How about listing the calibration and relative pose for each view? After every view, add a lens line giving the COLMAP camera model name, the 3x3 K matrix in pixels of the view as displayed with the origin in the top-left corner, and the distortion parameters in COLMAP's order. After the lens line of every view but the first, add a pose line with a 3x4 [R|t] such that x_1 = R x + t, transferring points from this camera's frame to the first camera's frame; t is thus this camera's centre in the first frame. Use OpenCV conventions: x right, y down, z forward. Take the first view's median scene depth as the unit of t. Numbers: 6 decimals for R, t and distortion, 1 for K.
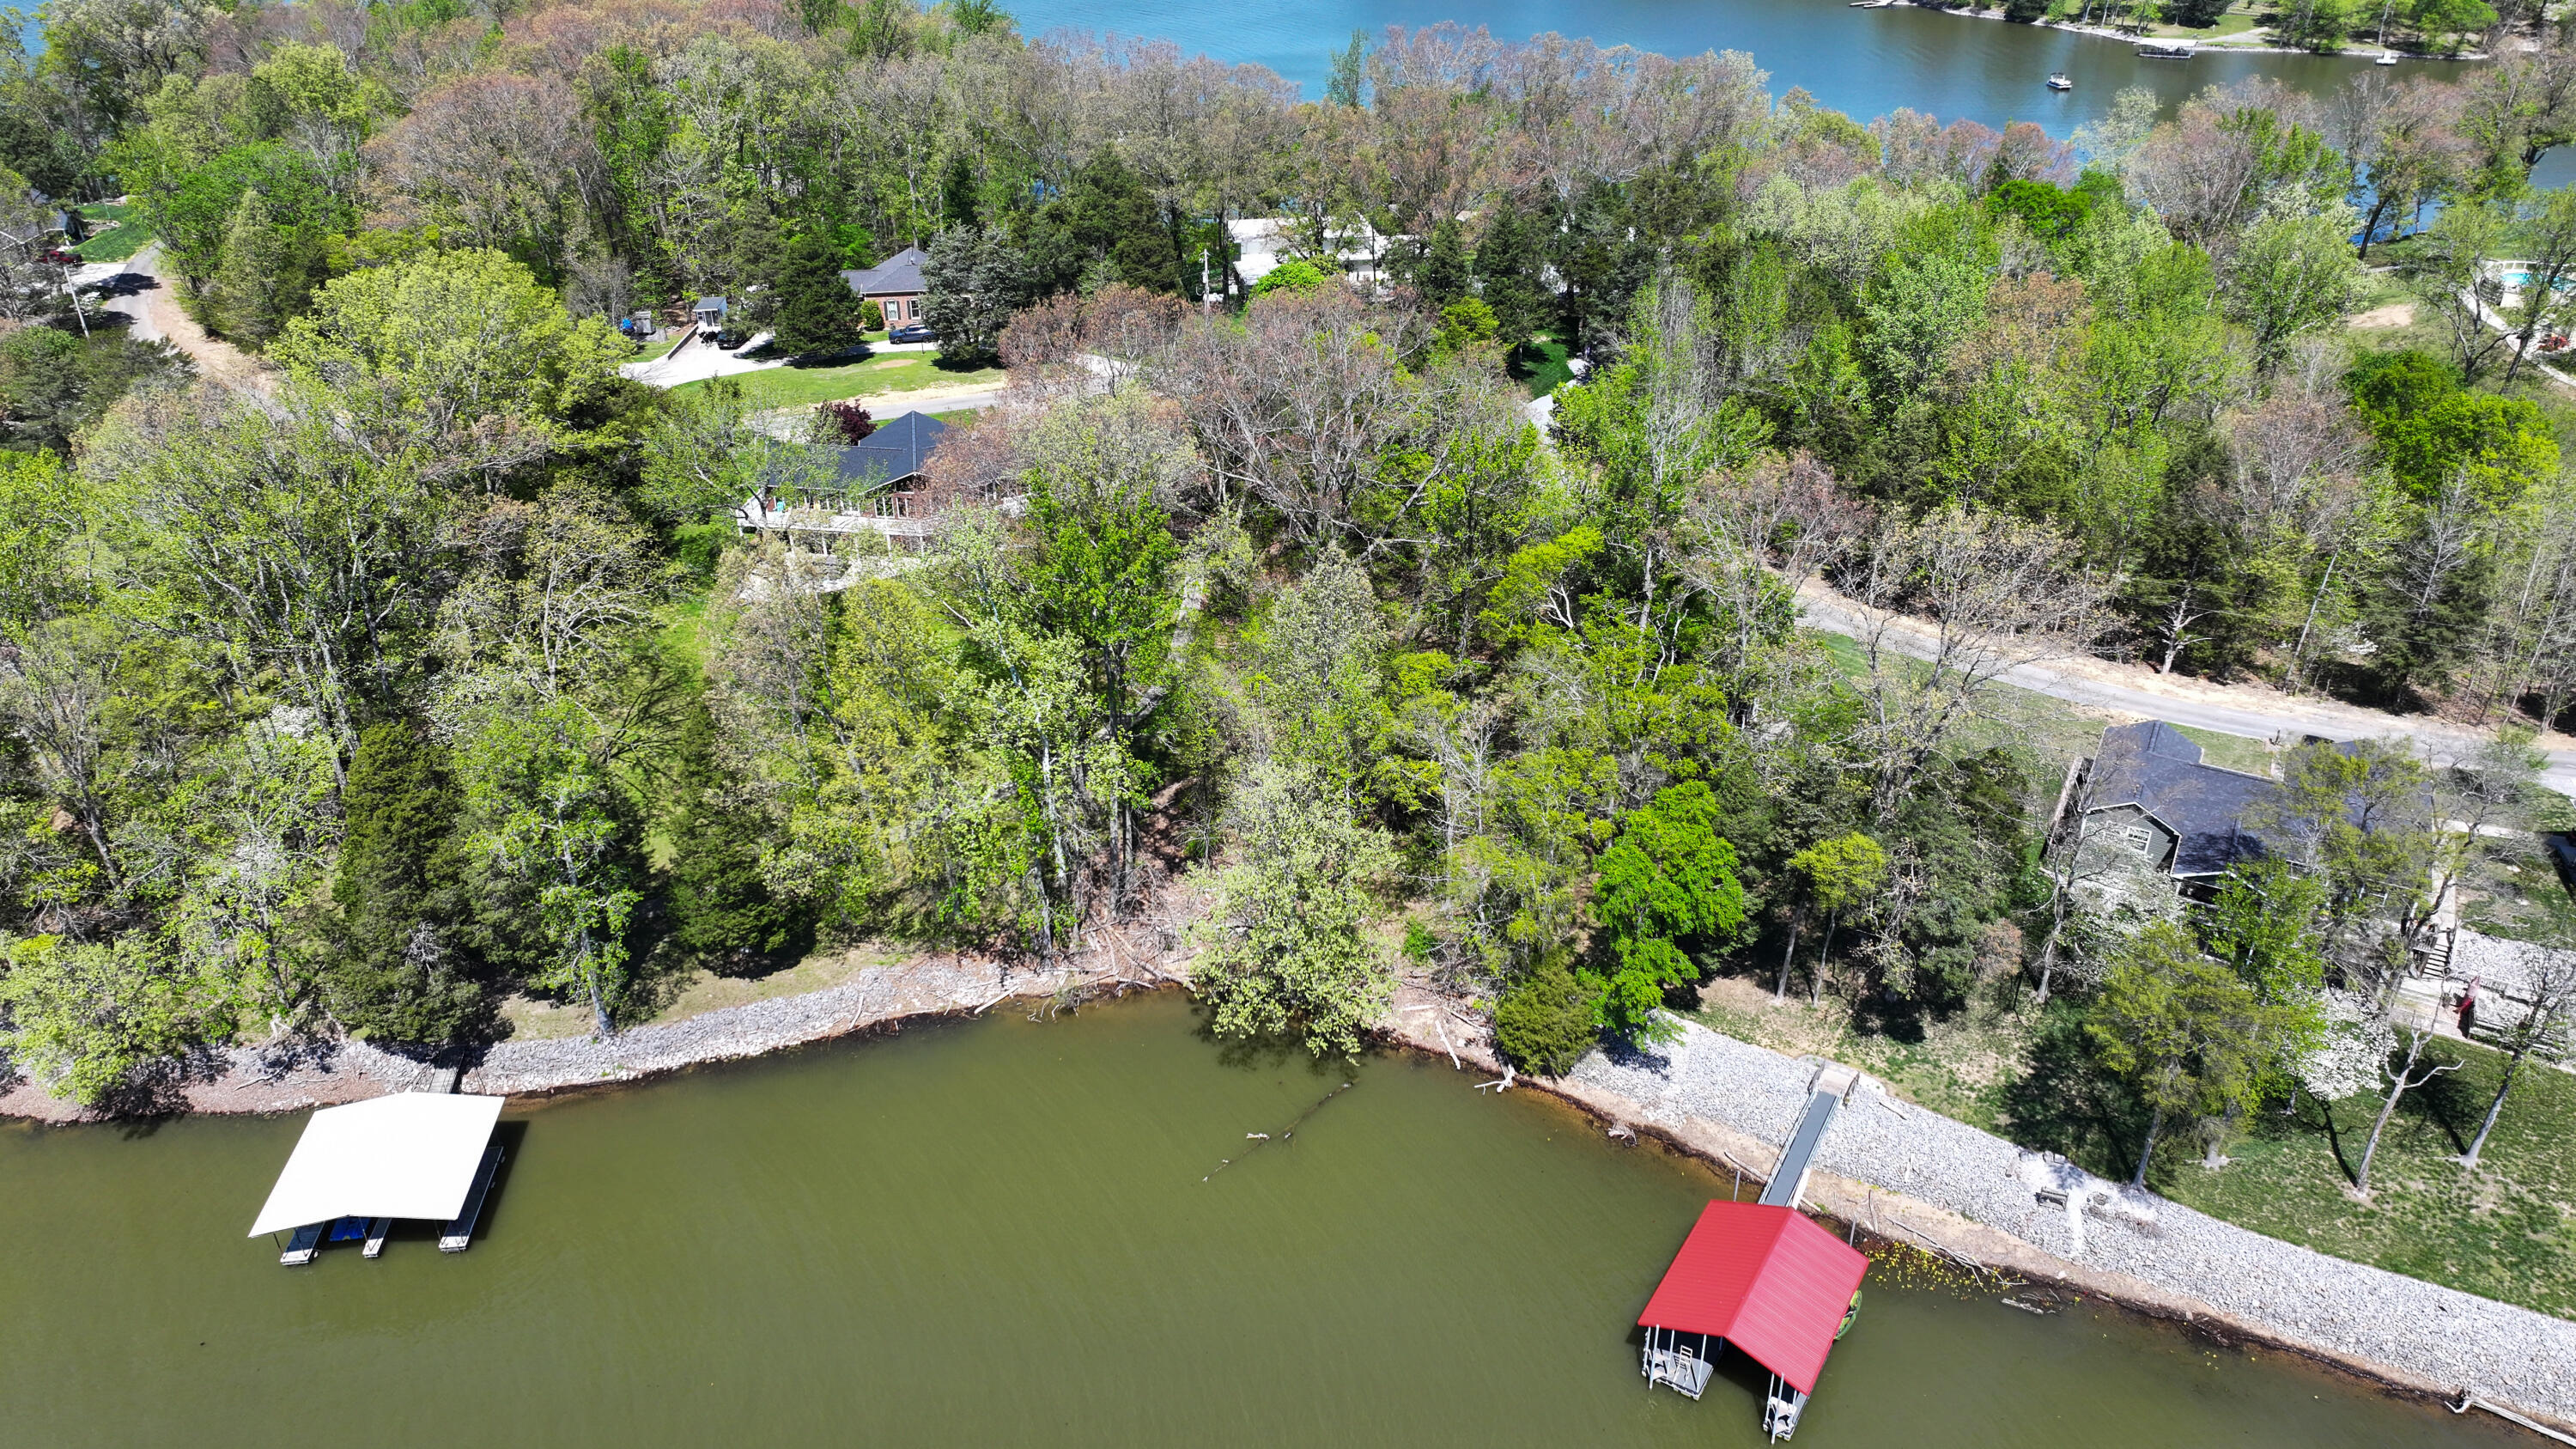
lens RADIAL K [[1813.8, 0, 1285.7], [0, 1813.8, 721.2], [0, 0, 1]] dist [-0.004561, 0.022389]
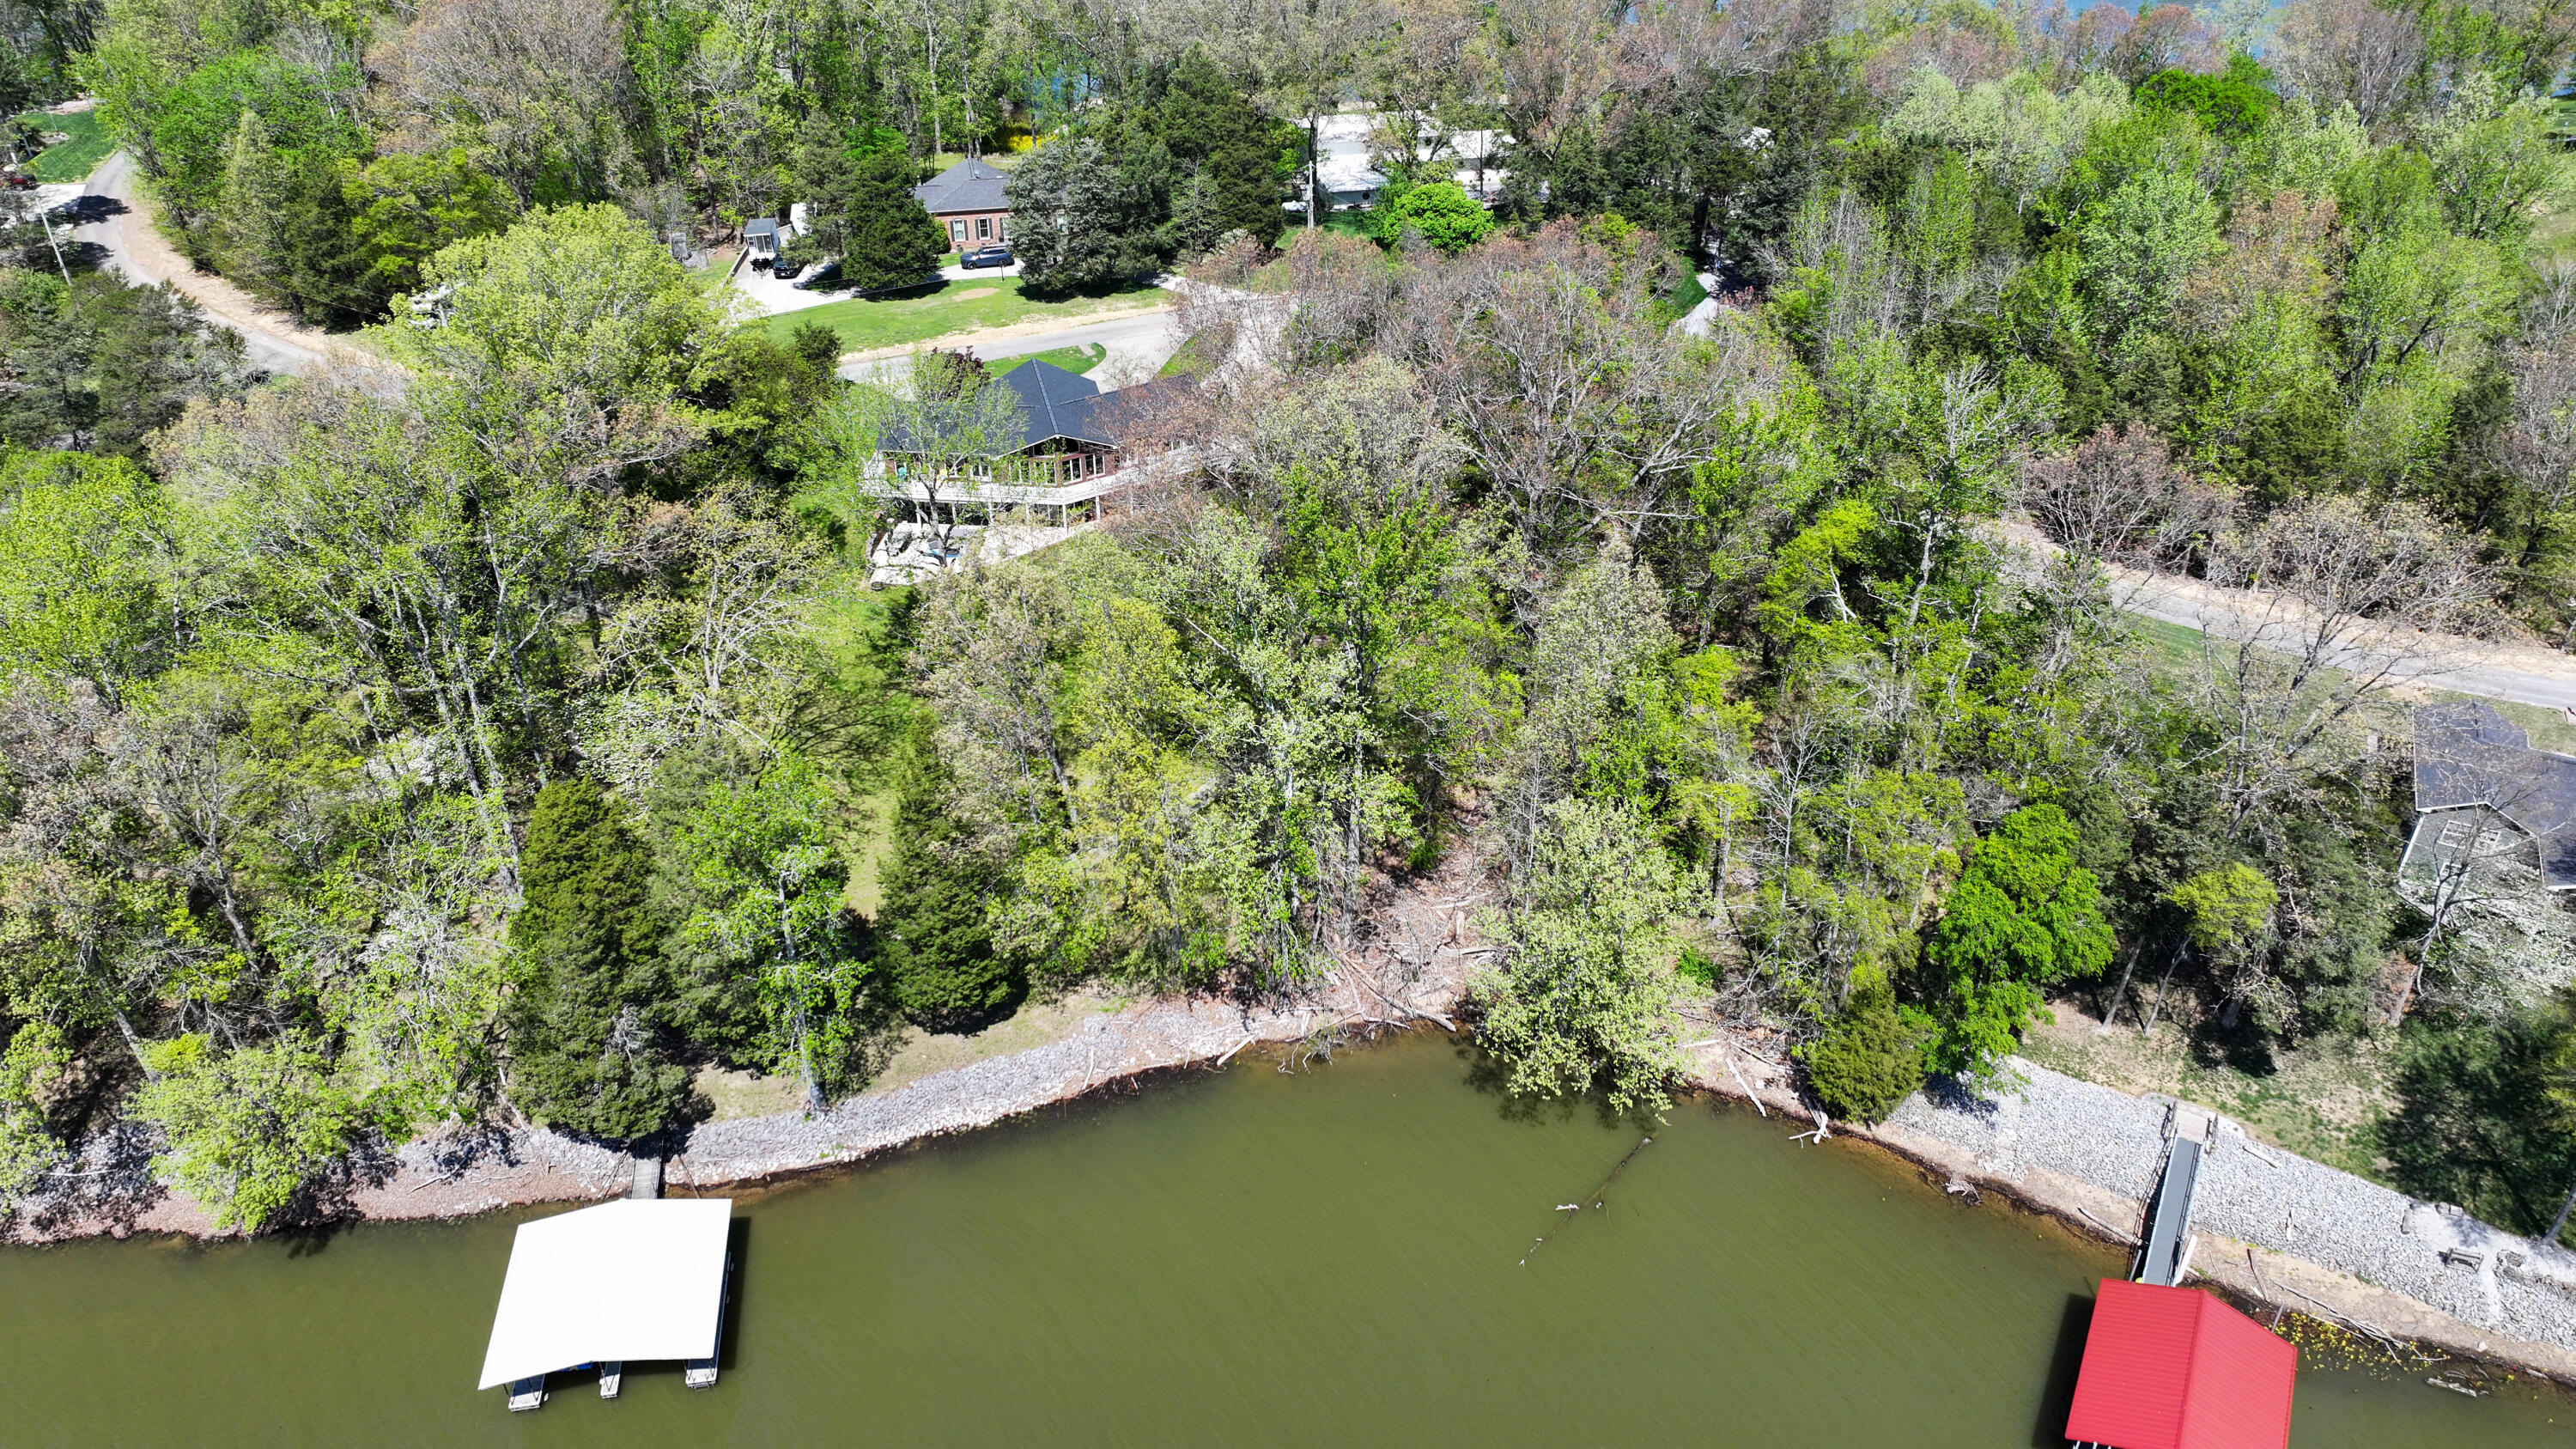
lens RADIAL K [[1813.8, 0, 1286.6], [0, 1813.8, 718.2], [0, 0, 1]] dist [-0.004561, 0.022389]
pose [[0.998881, -0.027142, 0.038729, -0.174321], [0.024290, 0.997087, 0.072306, -0.079371], [-0.040579, -0.071285, 0.996630, 0.112919]]
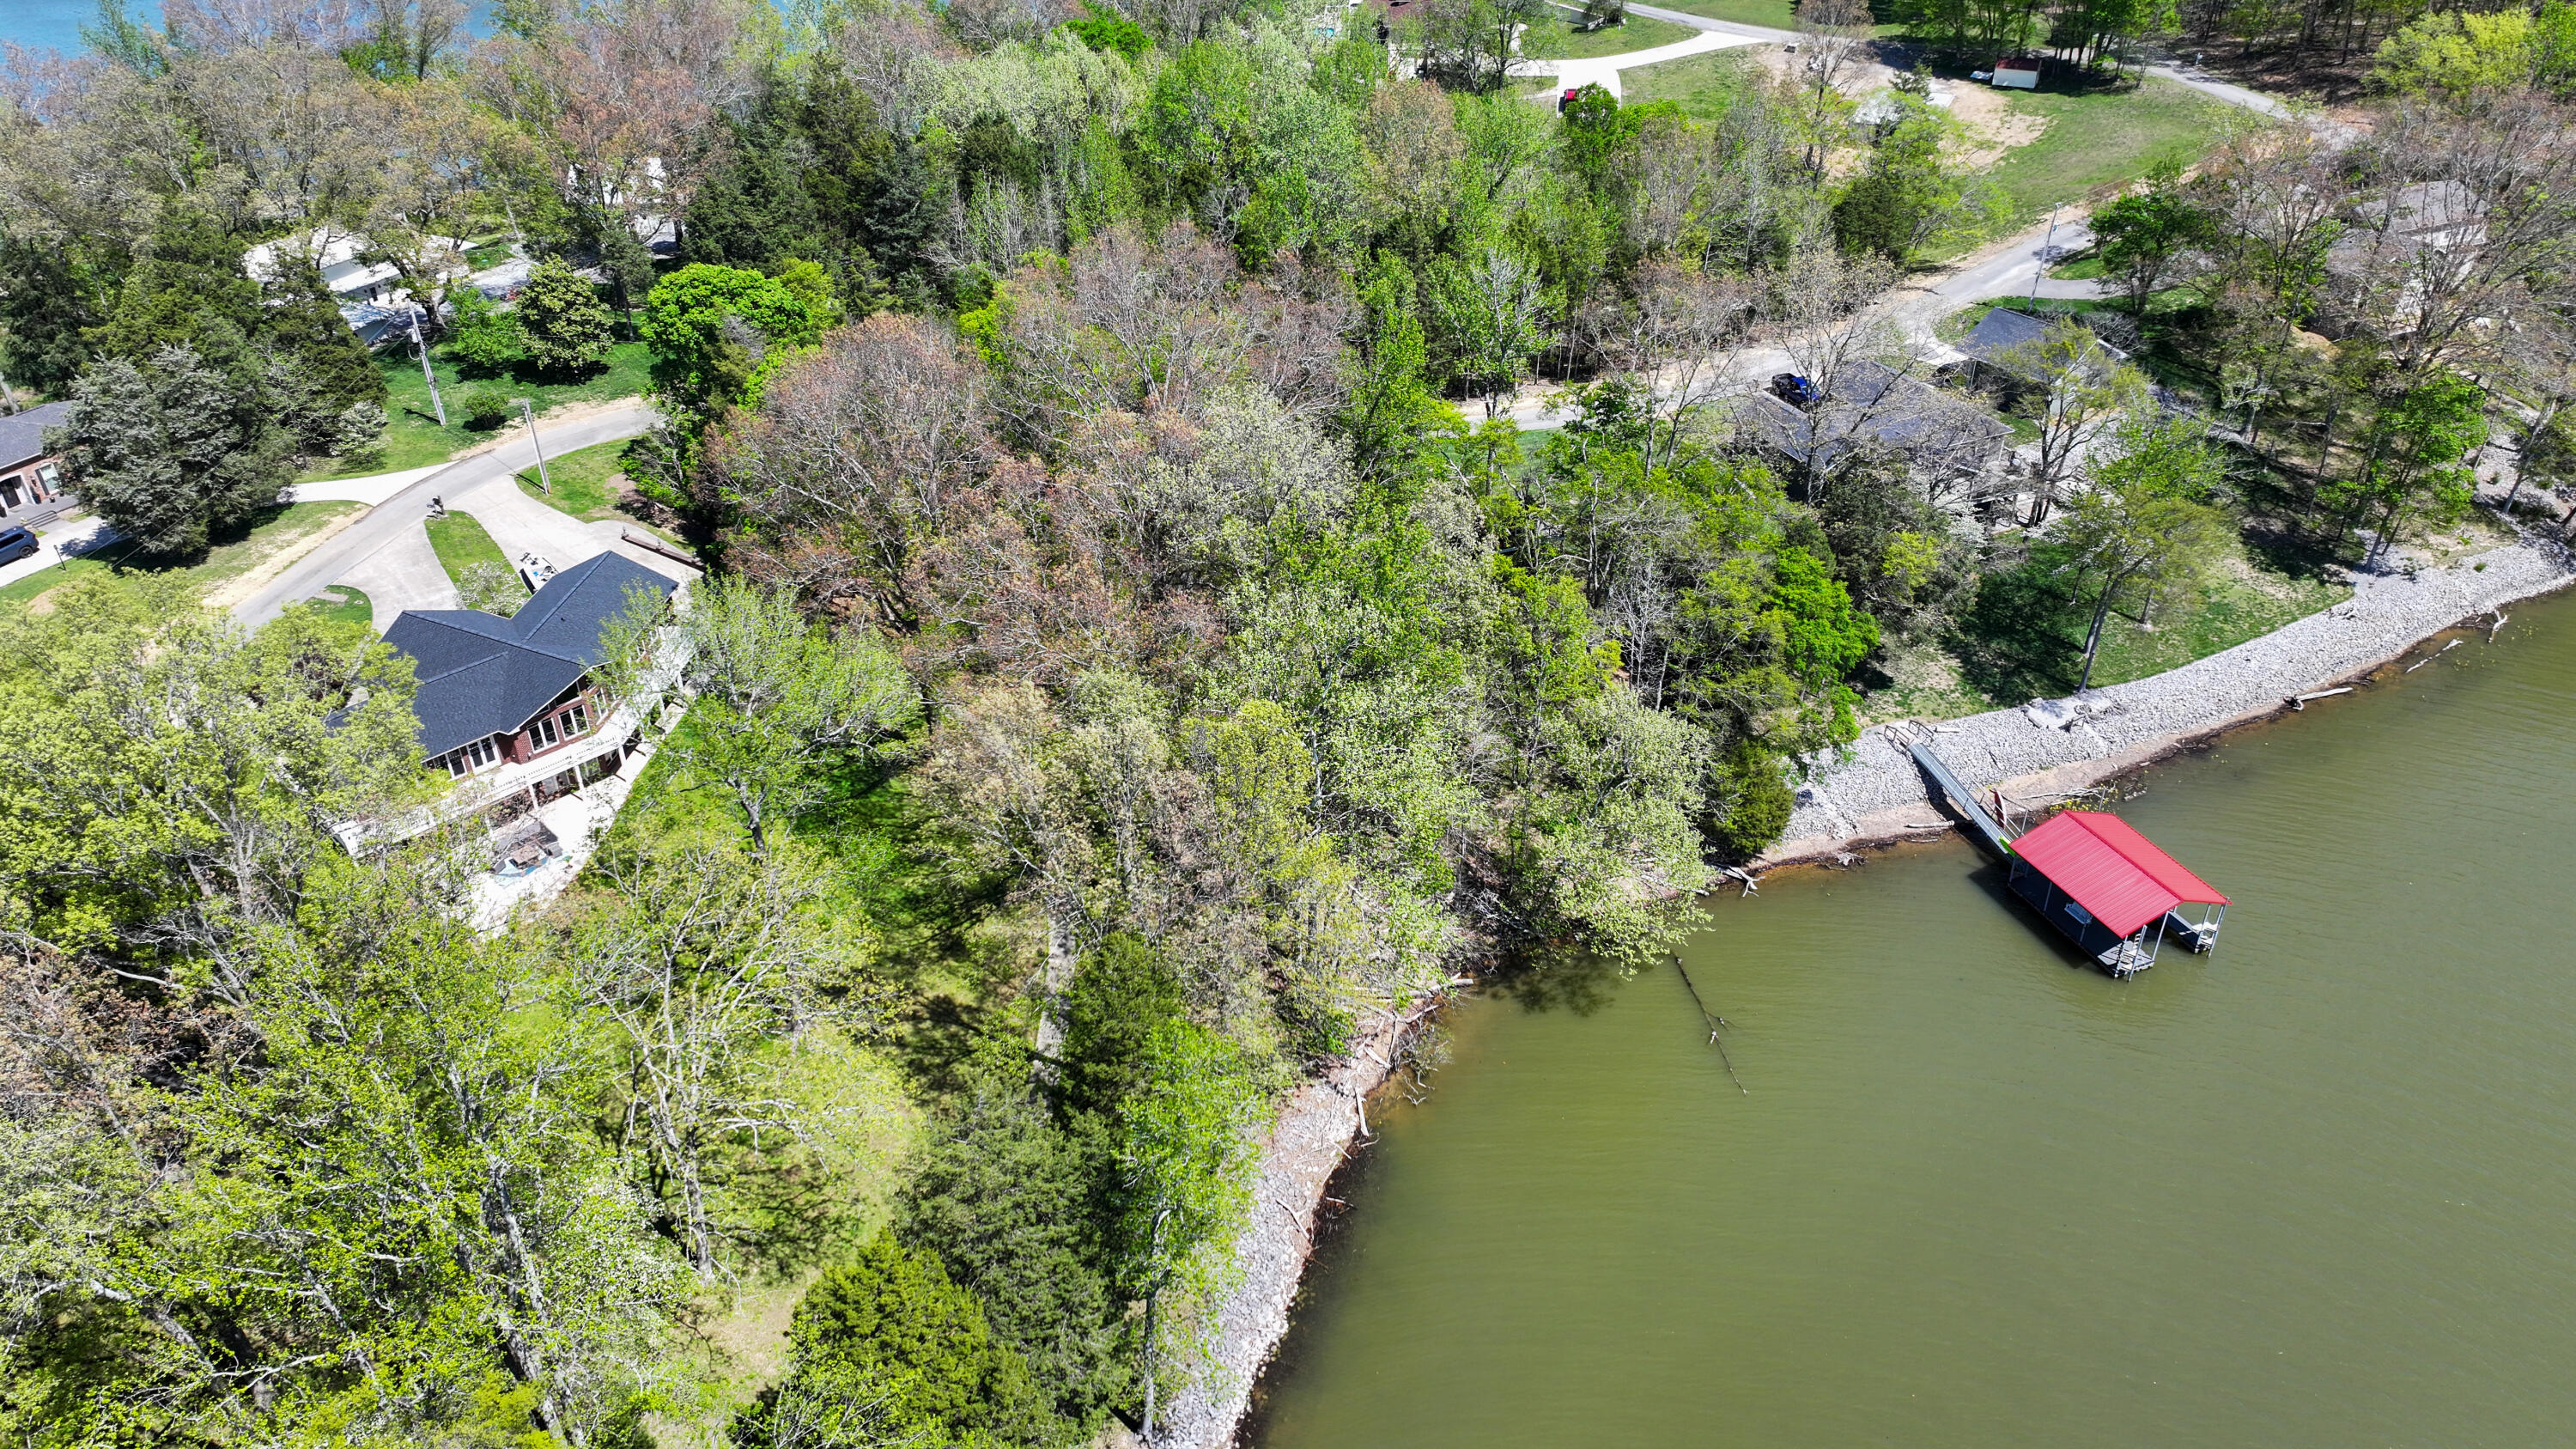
lens RADIAL K [[1813.8, 0, 1290.9], [0, 1813.8, 715.6], [0, 0, 1]] dist [-0.004561, 0.022389]
pose [[0.597071, -0.433664, 0.674865, -0.714881], [0.389488, 0.892181, 0.228719, -0.236984], [-0.701288, 0.126291, 0.701602, 0.413227]]
